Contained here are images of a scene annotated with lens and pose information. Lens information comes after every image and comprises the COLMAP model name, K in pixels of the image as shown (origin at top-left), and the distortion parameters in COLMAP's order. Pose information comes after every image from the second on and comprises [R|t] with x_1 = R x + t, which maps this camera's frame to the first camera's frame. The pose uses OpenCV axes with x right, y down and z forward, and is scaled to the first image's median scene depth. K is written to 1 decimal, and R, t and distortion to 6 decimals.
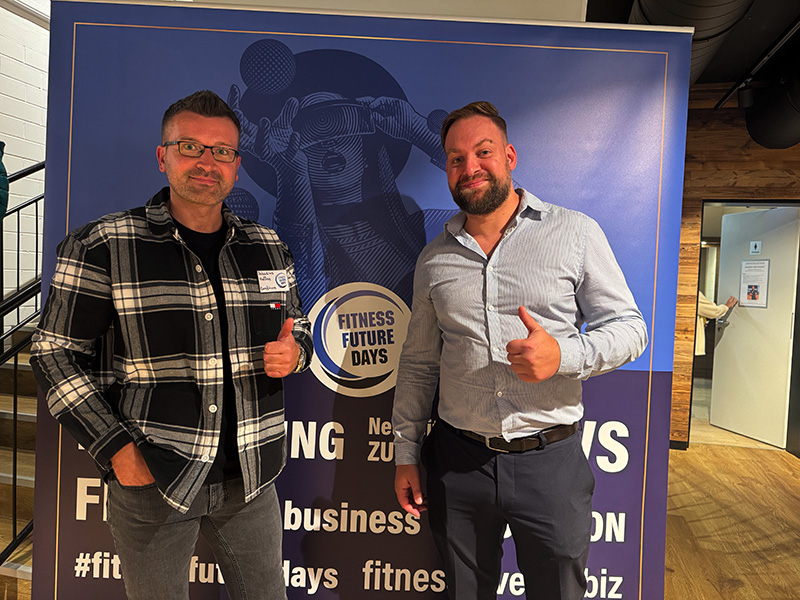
lens RADIAL K [[566.1, 0, 403.1], [0, 566.1, 299.7], [0, 0, 1]] dist [-0.004212, -0.006154]
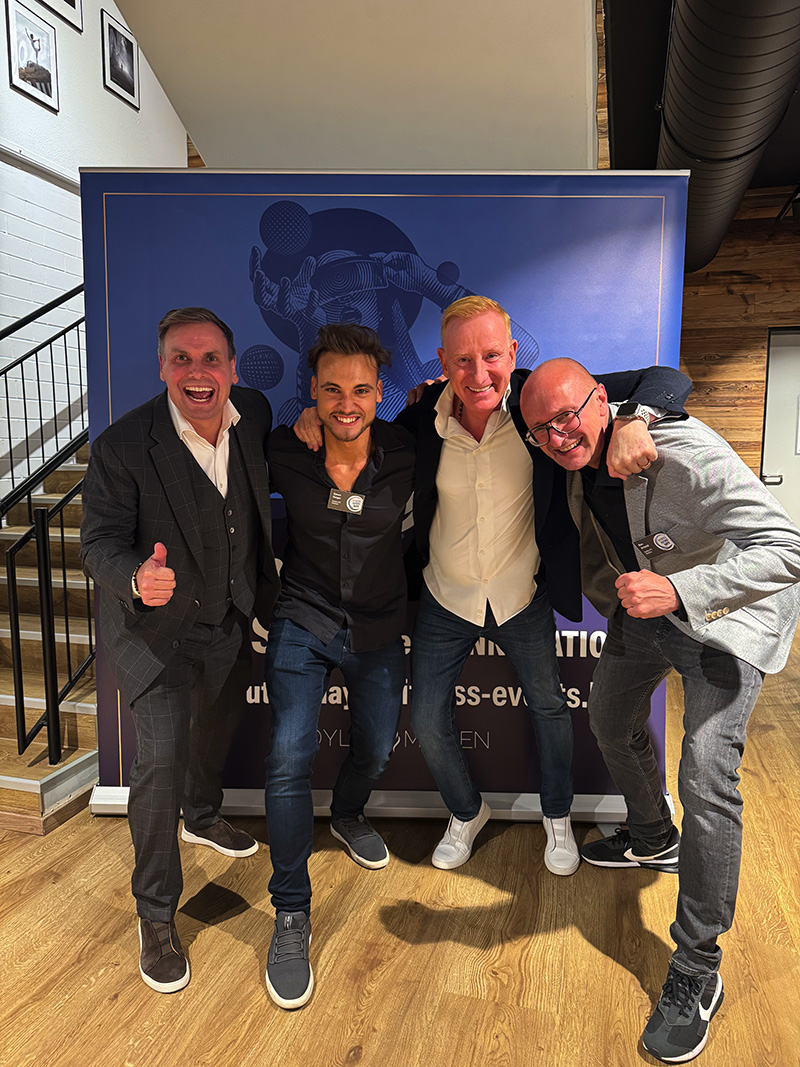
lens RADIAL K [[747.4, 0, 403.7], [0, 747.4, 534.6], [0, 0, 1]] dist [0.047152, -0.069048]
pose [[0.999074, -0.033691, -0.026752, 0.001942], [0.035759, 0.996072, 0.081006, 0.055793], [0.023918, -0.081887, 0.996355, -0.447340]]
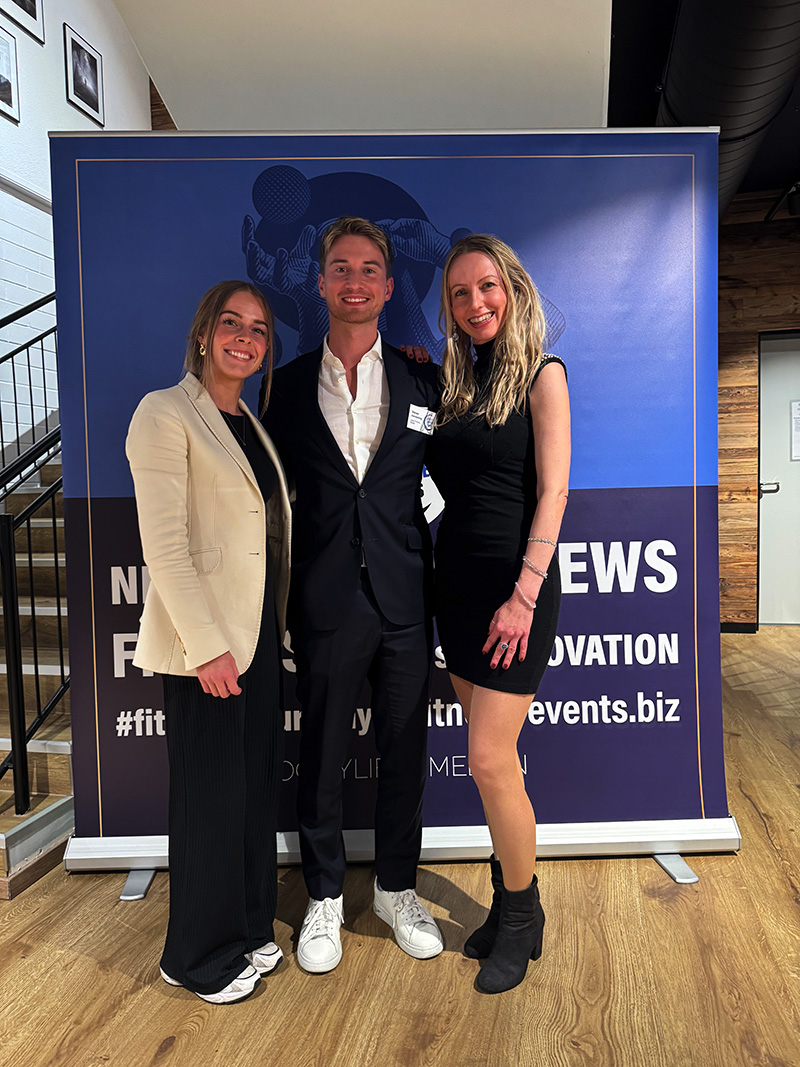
lens RADIAL K [[752.6, 0, 396.8], [0, 752.6, 528.4], [0, 0, 1]] dist [0.009724, -0.017832]
pose [[0.997721, -0.066075, 0.013681, -0.096322], [0.065757, 0.997582, 0.022510, 0.135846], [-0.015135, -0.021559, 0.999653, -0.289559]]
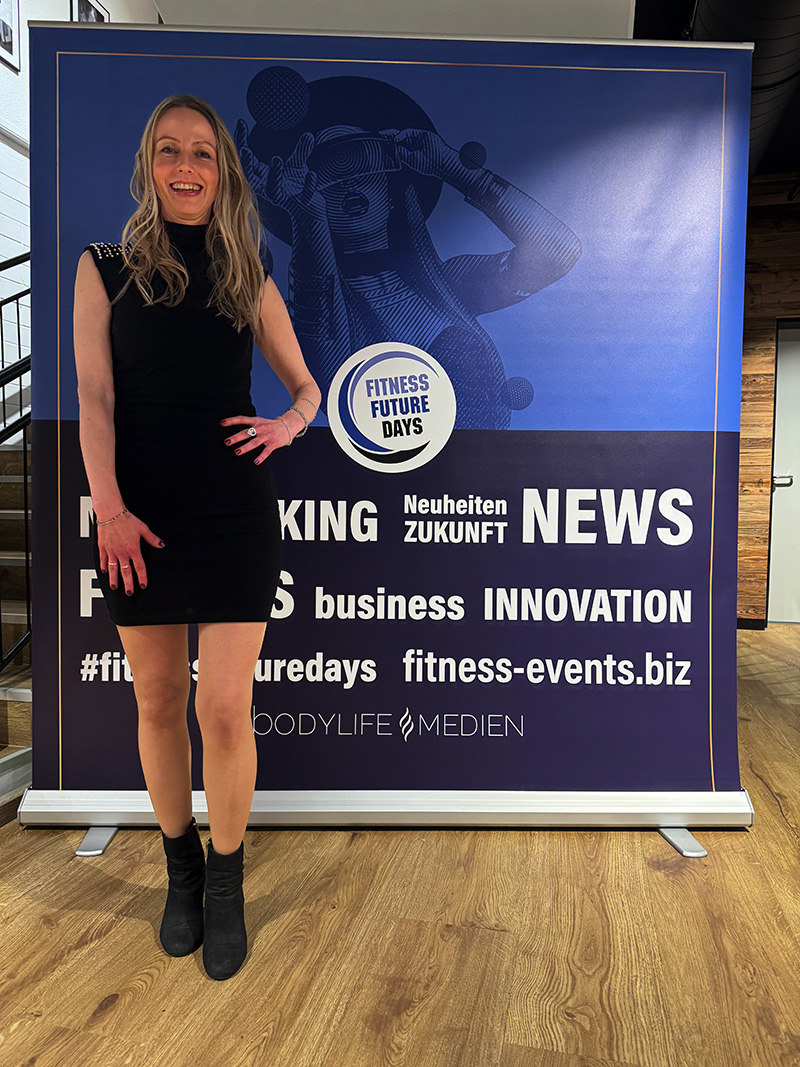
lens RADIAL K [[748.2, 0, 401.9], [0, 748.2, 538.1], [0, 0, 1]] dist [0.036038, -0.046137]
pose [[0.999327, -0.033303, 0.015359, -0.084843], [0.032974, 0.999231, 0.021204, 0.253394], [-0.016053, -0.020683, 0.999657, -0.192582]]
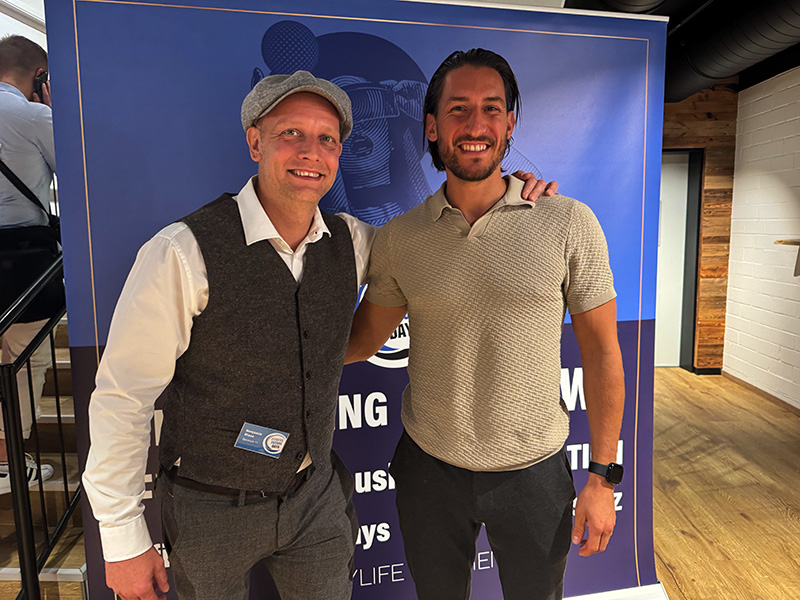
lens RADIAL K [[566.1, 0, 403.1], [0, 566.1, 299.7], [0, 0, 1]] dist [-0.004212, -0.006154]
pose [[0.977671, -0.078369, 0.194983, -0.267089], [0.059531, 0.993137, 0.100669, -0.063208], [-0.201534, -0.086813, 0.975627, -0.042106]]
